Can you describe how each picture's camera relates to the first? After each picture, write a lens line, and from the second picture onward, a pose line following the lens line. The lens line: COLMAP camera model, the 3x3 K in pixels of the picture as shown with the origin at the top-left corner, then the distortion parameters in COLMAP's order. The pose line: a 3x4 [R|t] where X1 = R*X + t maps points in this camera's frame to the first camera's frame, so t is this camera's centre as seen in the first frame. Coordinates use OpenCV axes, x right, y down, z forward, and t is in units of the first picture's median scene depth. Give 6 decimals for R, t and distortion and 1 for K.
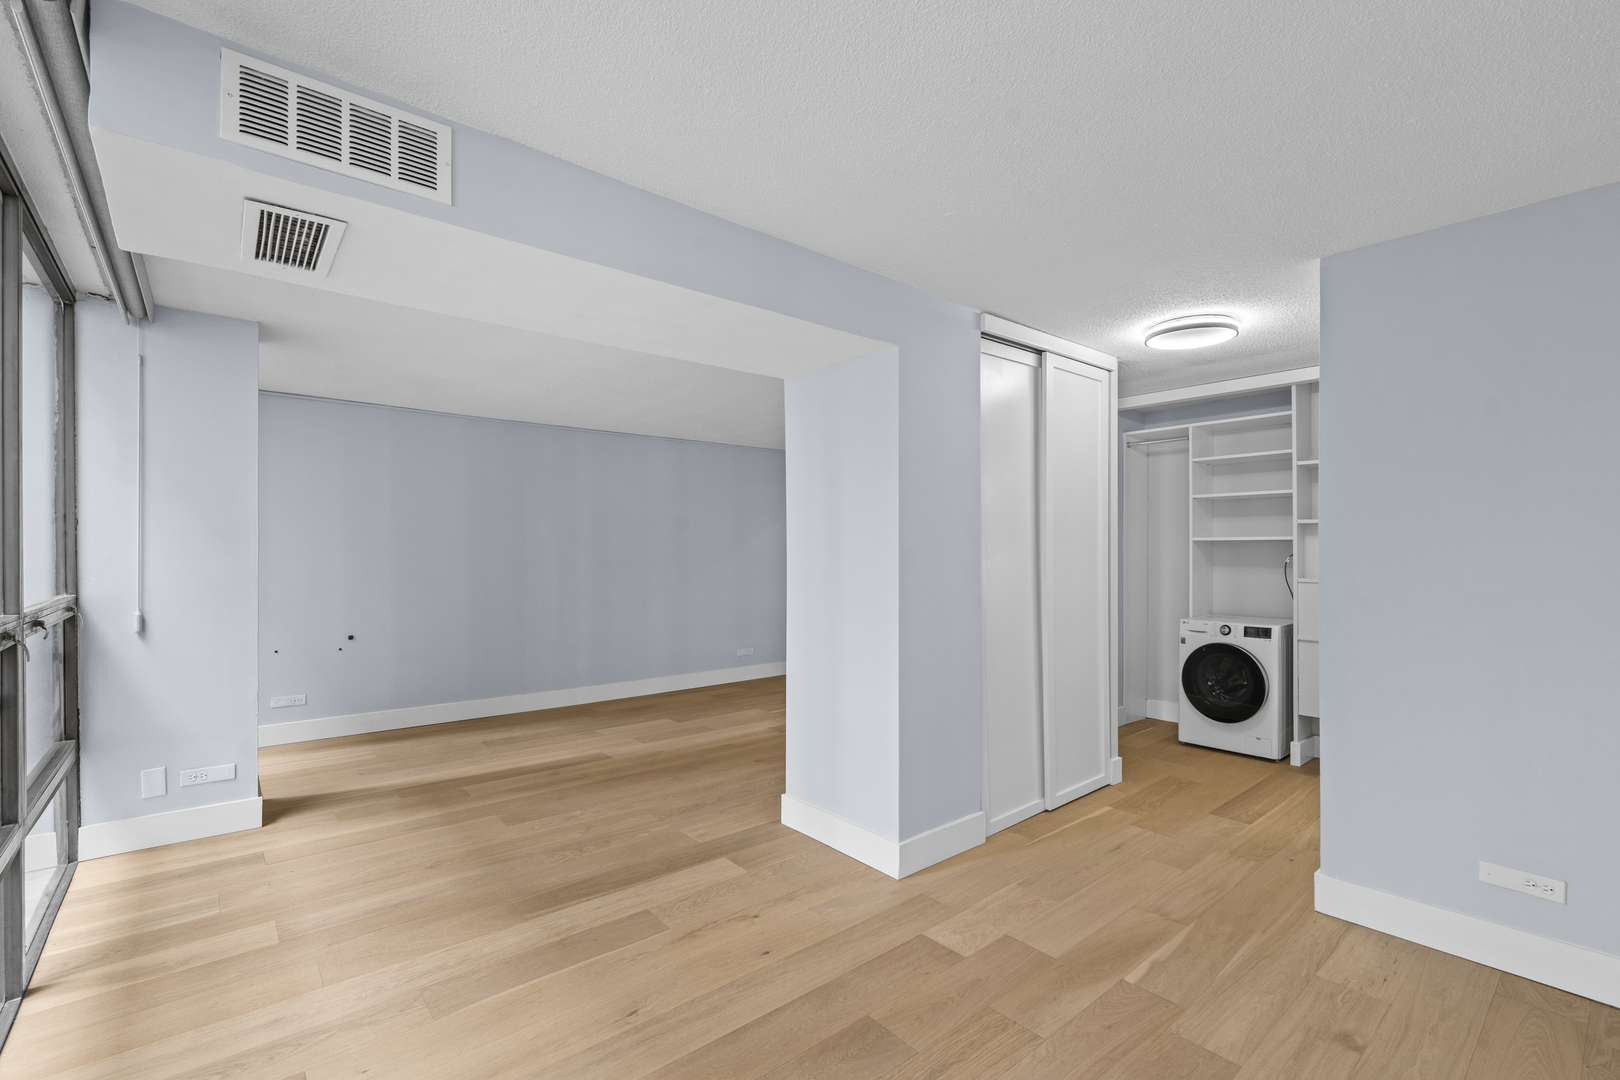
lens RADIAL K [[709.3, 0, 810.0], [0, 709.3, 540.0], [0, 0, 1]] dist [0.000334, -0.000314]
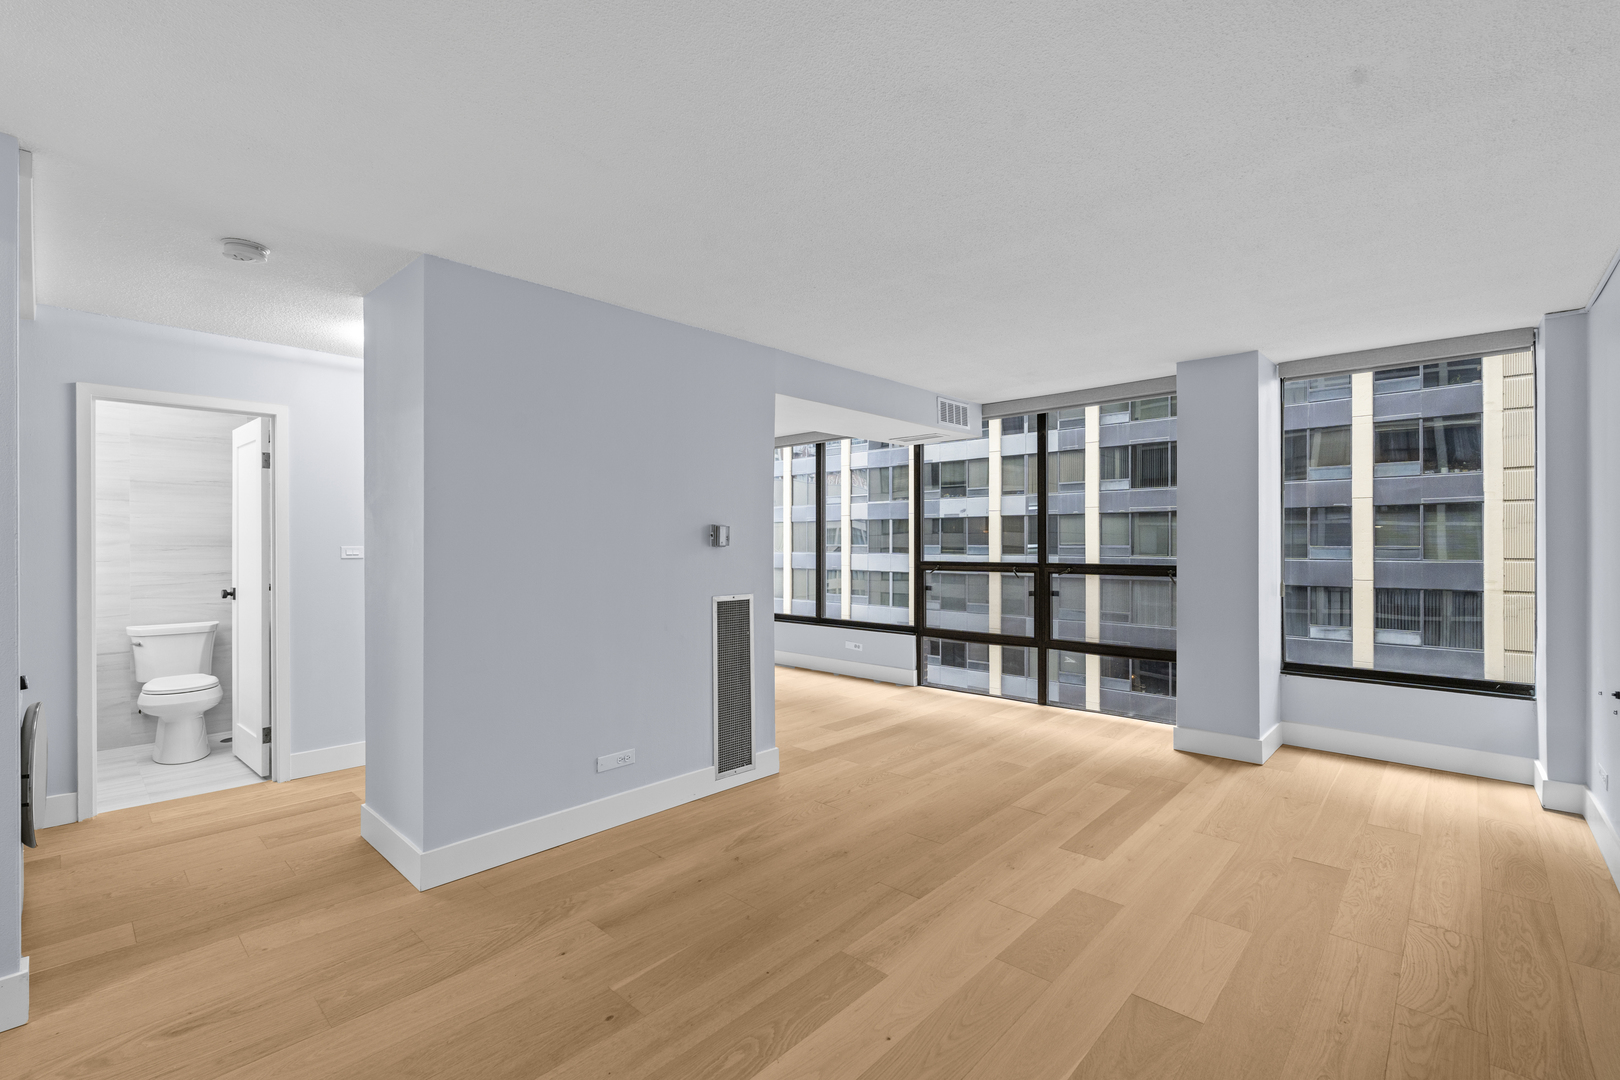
lens RADIAL K [[709.3, 0, 810.0], [0, 709.3, 540.0], [0, 0, 1]] dist [0.000334, -0.000314]
pose [[-0.993147, 0.003926, -0.116809, 0.040435], [0.006054, 0.999822, -0.017874, 0.034106], [0.116718, -0.018458, -0.992994, 1.975794]]
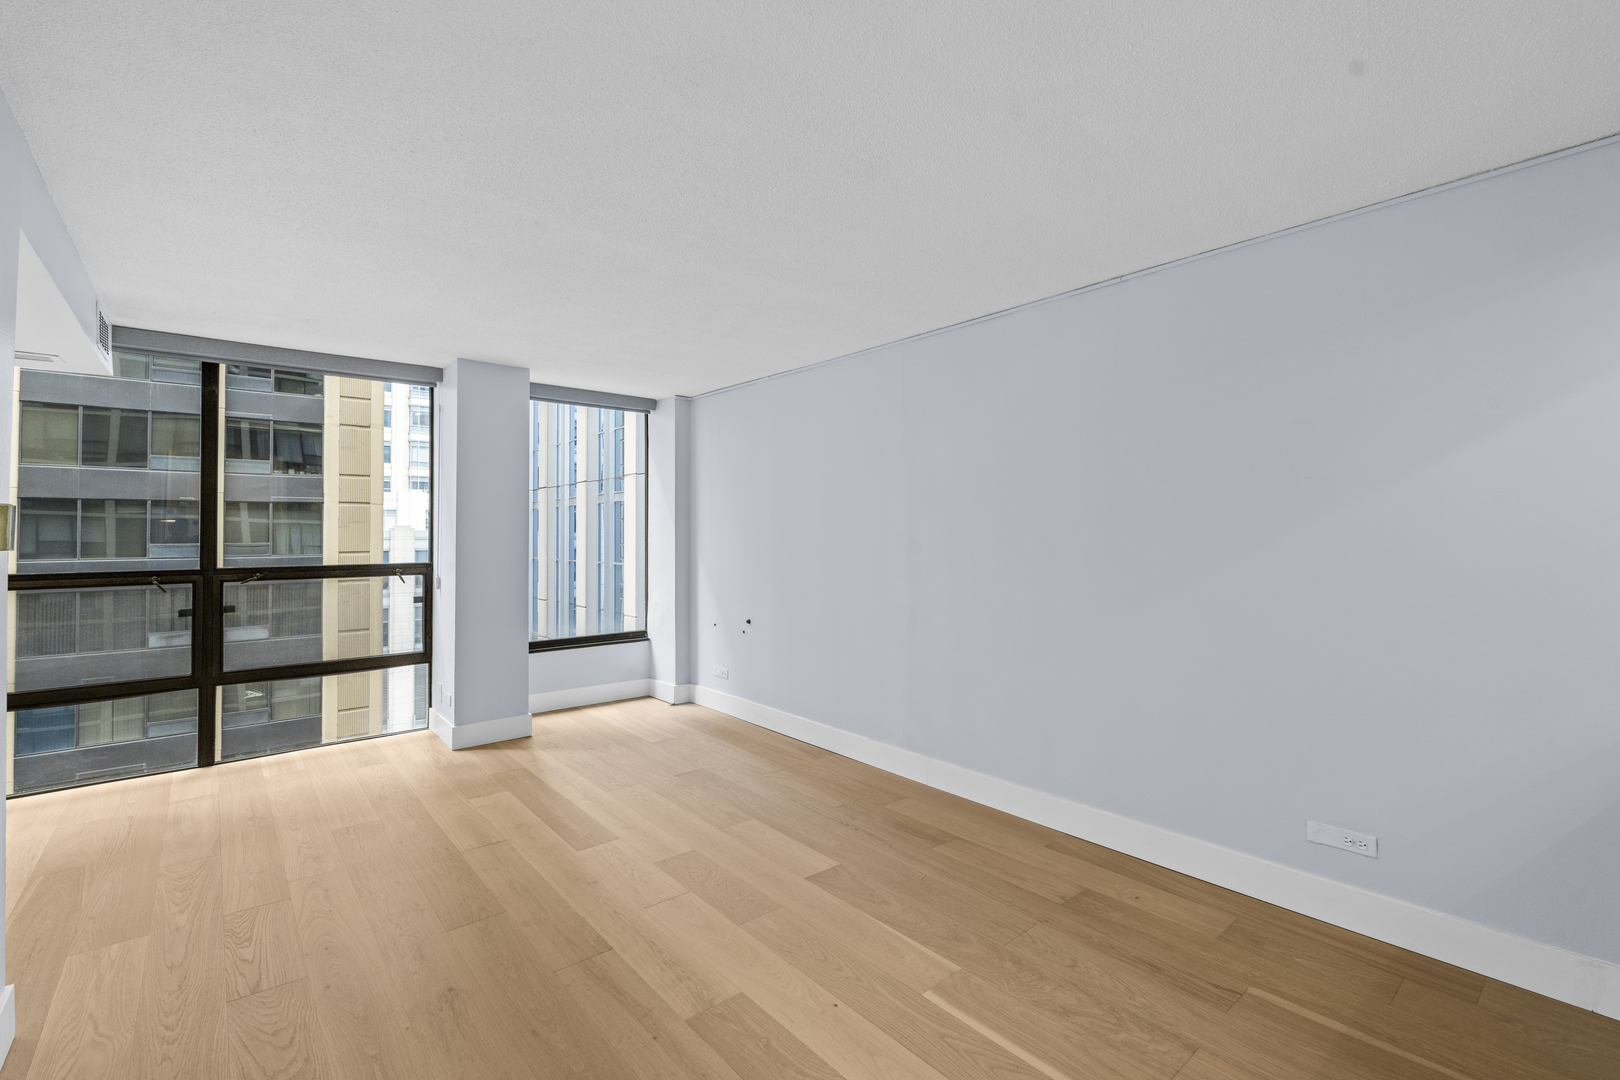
lens RADIAL K [[719.7, 0, 815.8], [0, 719.7, 524.9], [0, 0, 1]] dist [-0.001584, -0.000037]
pose [[-0.001103, -0.011181, -0.999937, 0.467239], [0.020220, 0.999733, -0.011201, 0.023456], [0.999795, -0.020231, -0.000877, 1.475716]]
